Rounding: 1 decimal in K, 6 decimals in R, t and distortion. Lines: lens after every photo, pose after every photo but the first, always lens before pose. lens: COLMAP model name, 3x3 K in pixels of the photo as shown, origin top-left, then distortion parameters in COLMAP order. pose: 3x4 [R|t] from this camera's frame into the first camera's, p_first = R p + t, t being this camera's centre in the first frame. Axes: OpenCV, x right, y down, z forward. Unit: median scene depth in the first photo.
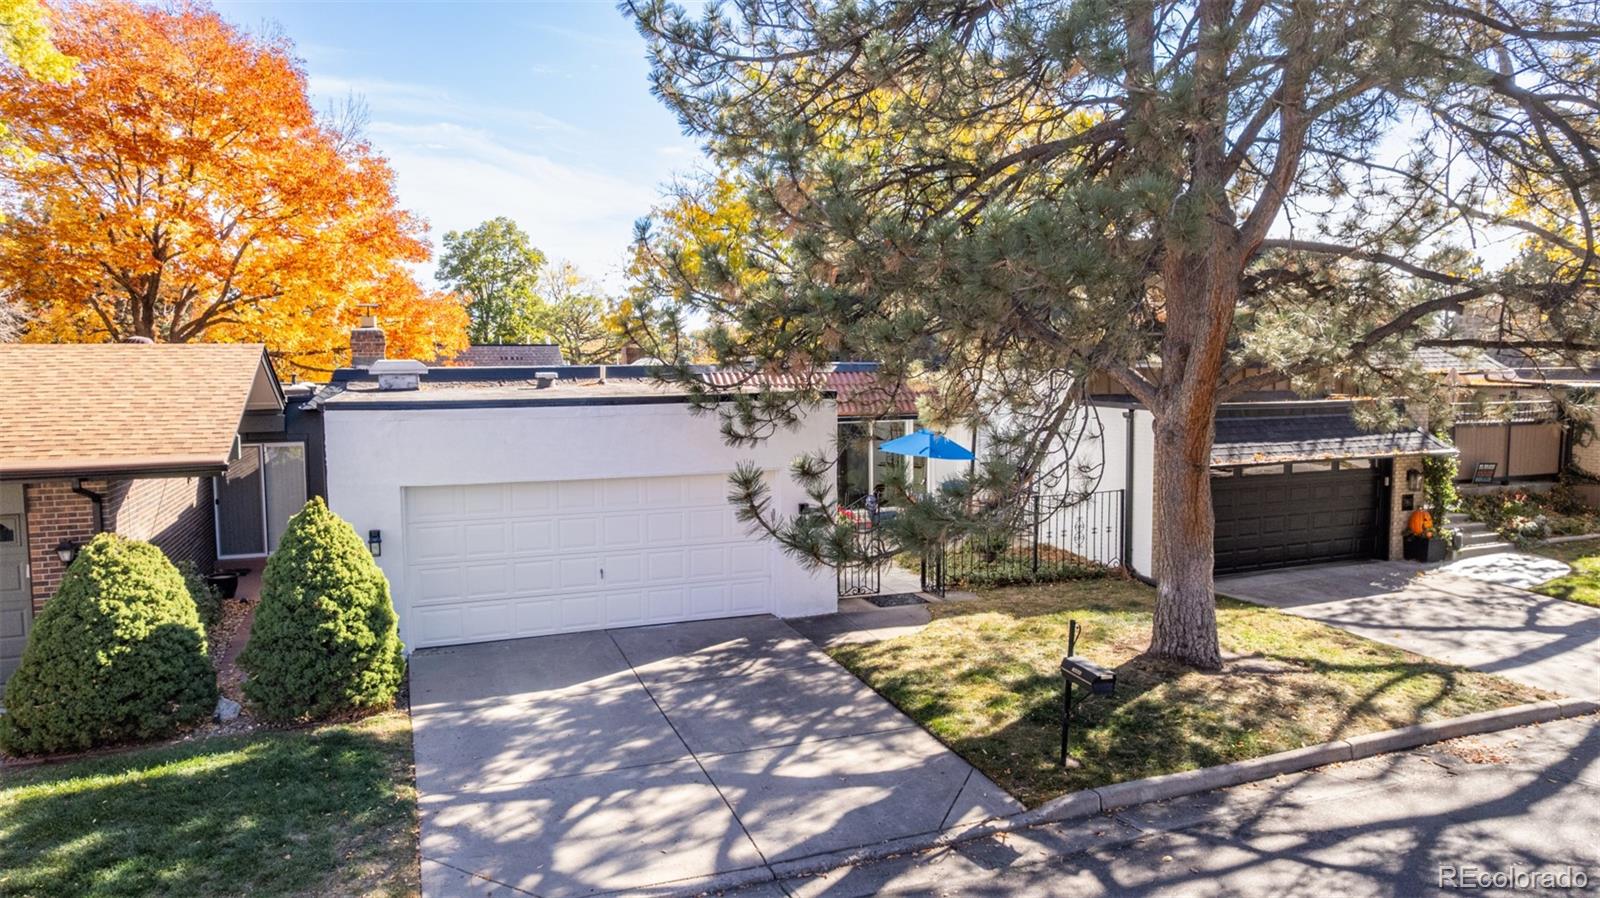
lens RADIAL K [[1027.8, 0, 806.5], [0, 1027.8, 453.7], [0, 0, 1]] dist [-0.087062, 0.078761]
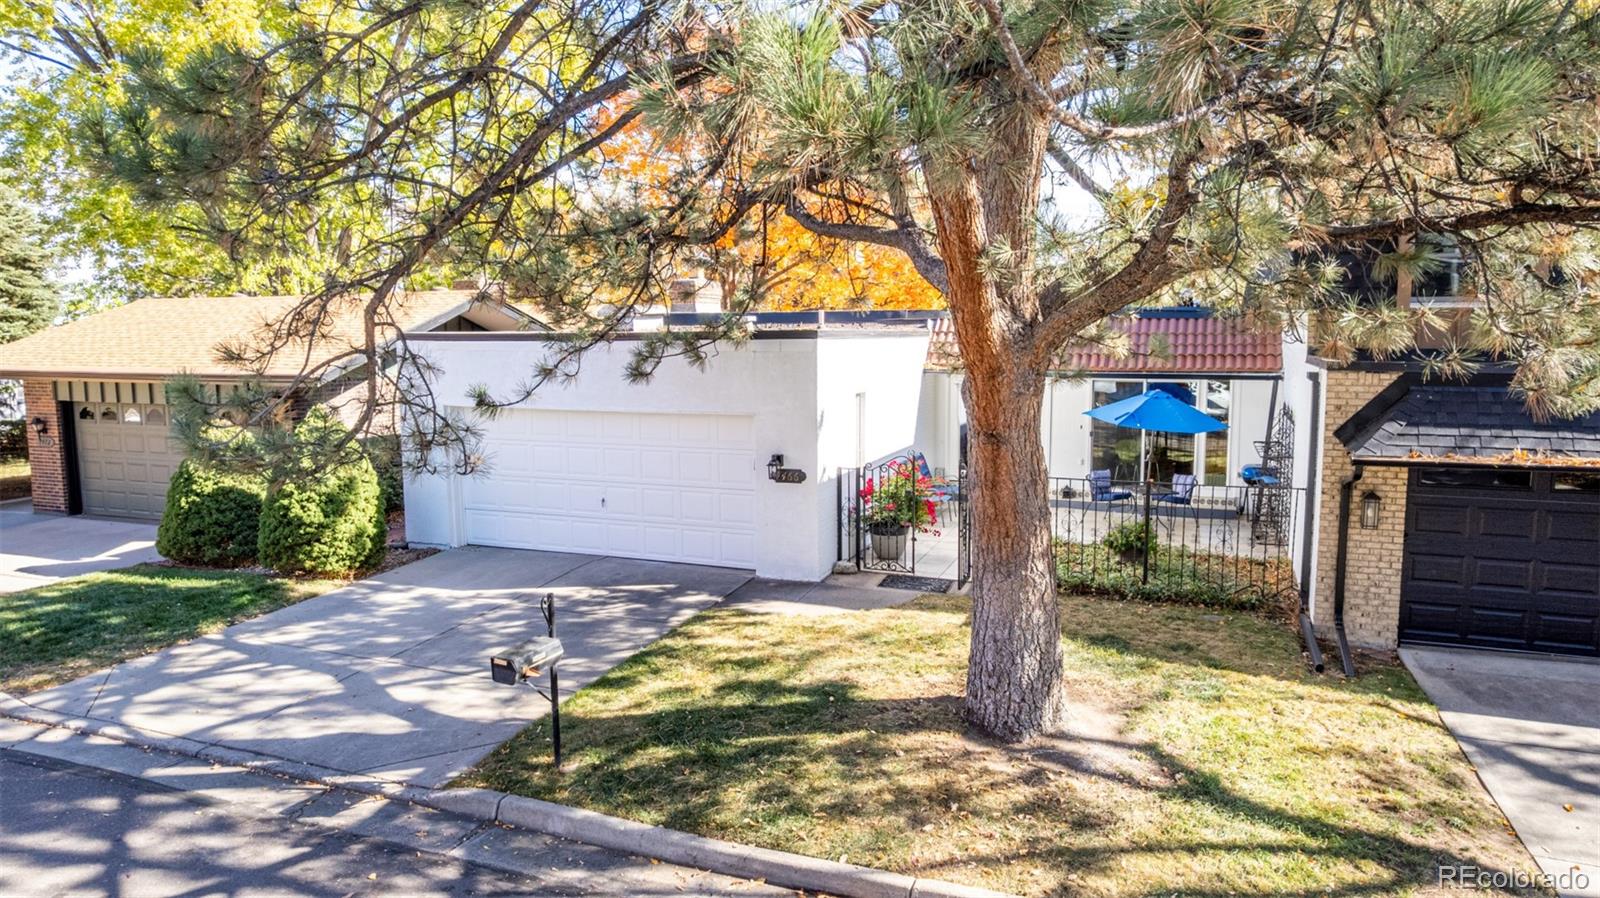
lens RADIAL K [[1027.8, 0, 806.5], [0, 1027.8, 453.7], [0, 0, 1]] dist [-0.087062, 0.078761]
pose [[0.732665, 0.083133, -0.675493, 0.847579], [-0.061739, 0.996538, 0.055680, -0.005372], [0.677783, 0.000910, 0.735261, 0.474617]]
